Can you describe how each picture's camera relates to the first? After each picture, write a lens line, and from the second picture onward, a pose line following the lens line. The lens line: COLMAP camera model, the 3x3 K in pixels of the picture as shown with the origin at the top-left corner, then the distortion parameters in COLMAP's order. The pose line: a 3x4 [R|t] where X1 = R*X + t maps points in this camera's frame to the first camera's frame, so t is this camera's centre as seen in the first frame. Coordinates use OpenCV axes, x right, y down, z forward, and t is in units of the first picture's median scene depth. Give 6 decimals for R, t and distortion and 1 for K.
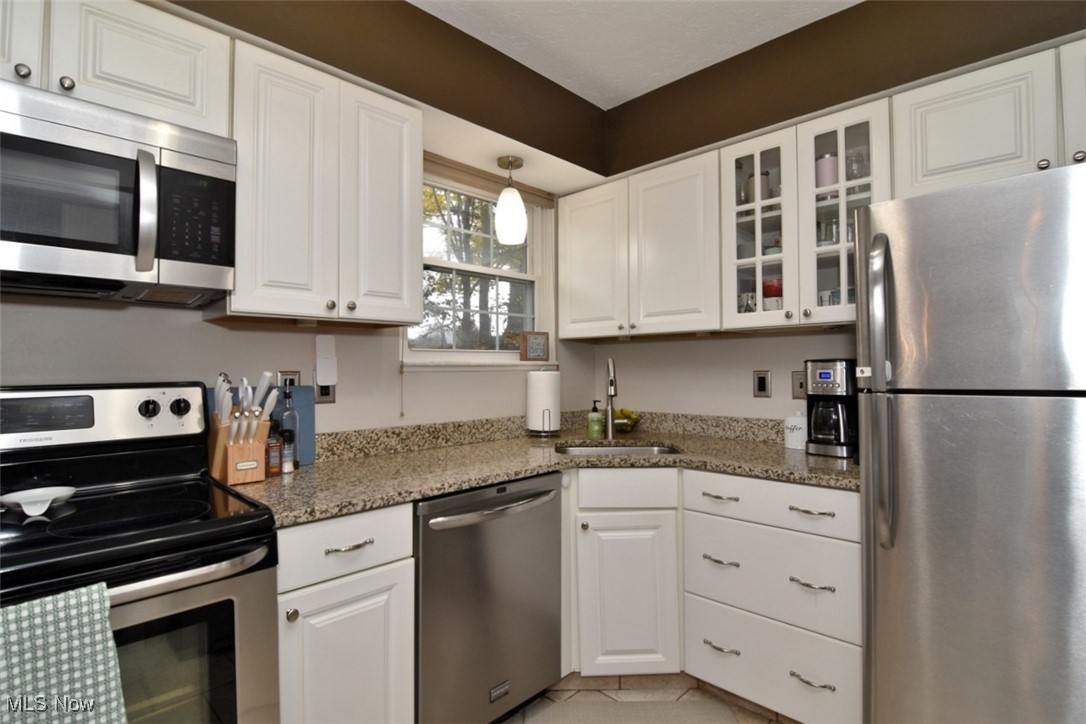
lens RADIAL K [[527.2, 0, 542.2], [0, 527.2, 363.9], [0, 0, 1]] dist [-0.001148, -0.015176]
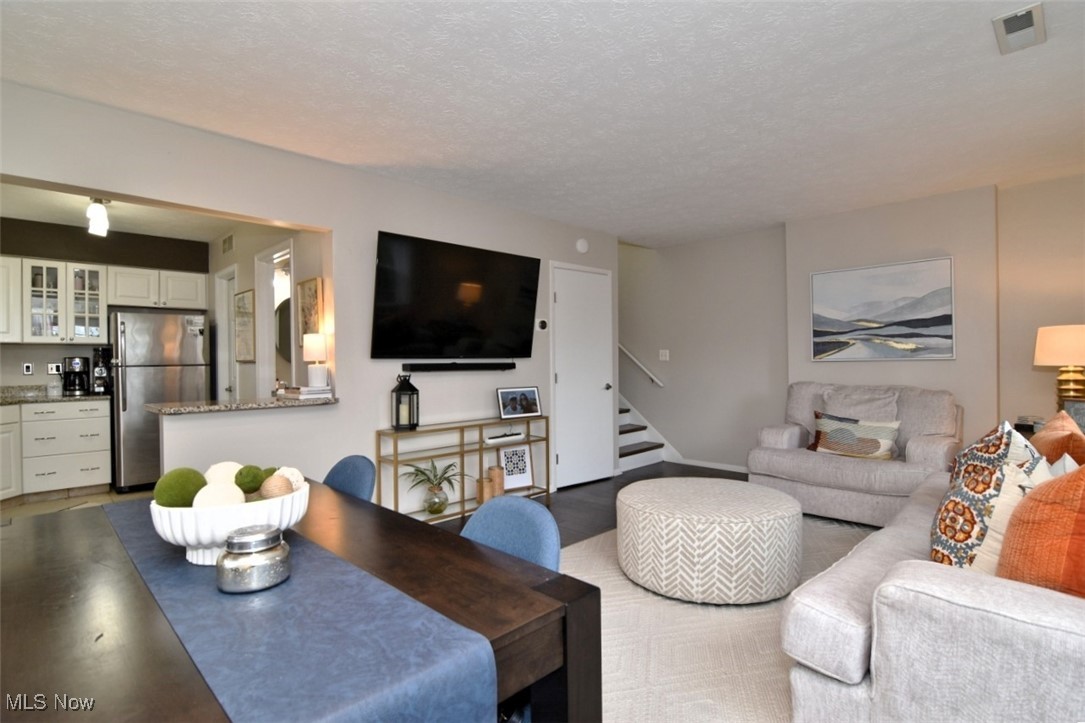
lens RADIAL K [[532.5, 0, 542.5], [0, 532.5, 361.5], [0, 0, 1]] dist [-0.005993, -0.008920]
pose [[0.020006, 0.002878, 0.999796, -1.956457], [0.003558, 0.999989, -0.002950, 0.027619], [-0.999794, 0.003617, 0.019995, -1.295472]]
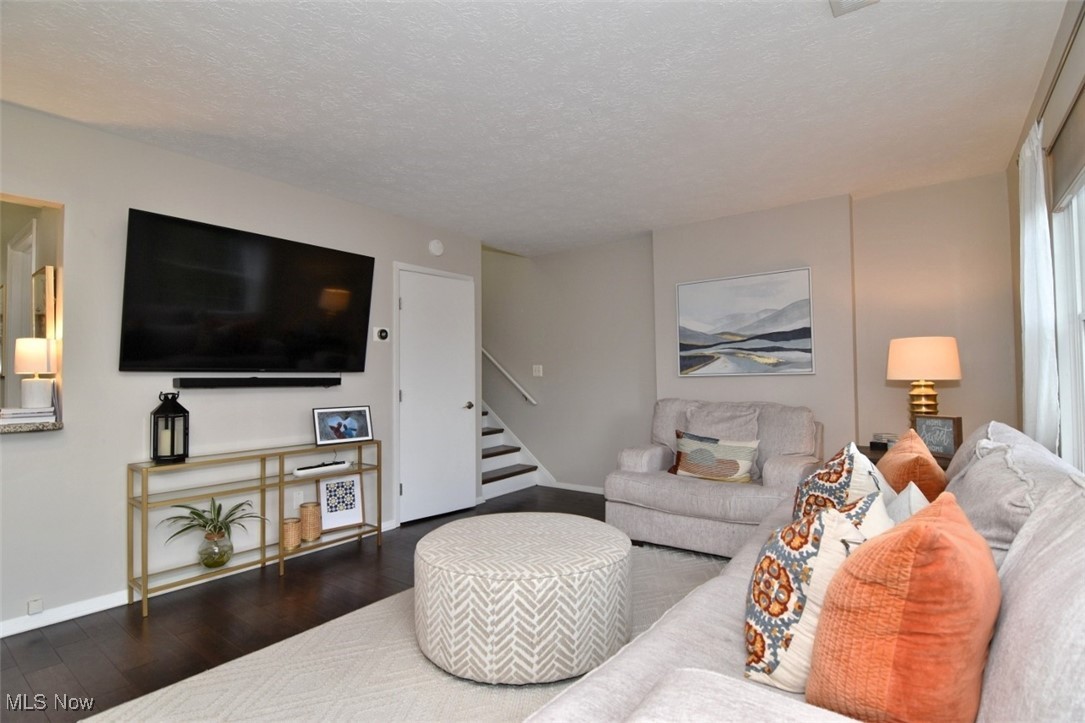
lens RADIAL K [[526.8, 0, 541.7], [0, 526.8, 363.4], [0, 0, 1]] dist [-0.001148, -0.015176]
pose [[-0.128129, 0.033431, 0.991194, -1.663557], [0.004479, 0.999441, -0.033131, 0.040146], [-0.991747, 0.000195, -0.128207, -1.617974]]
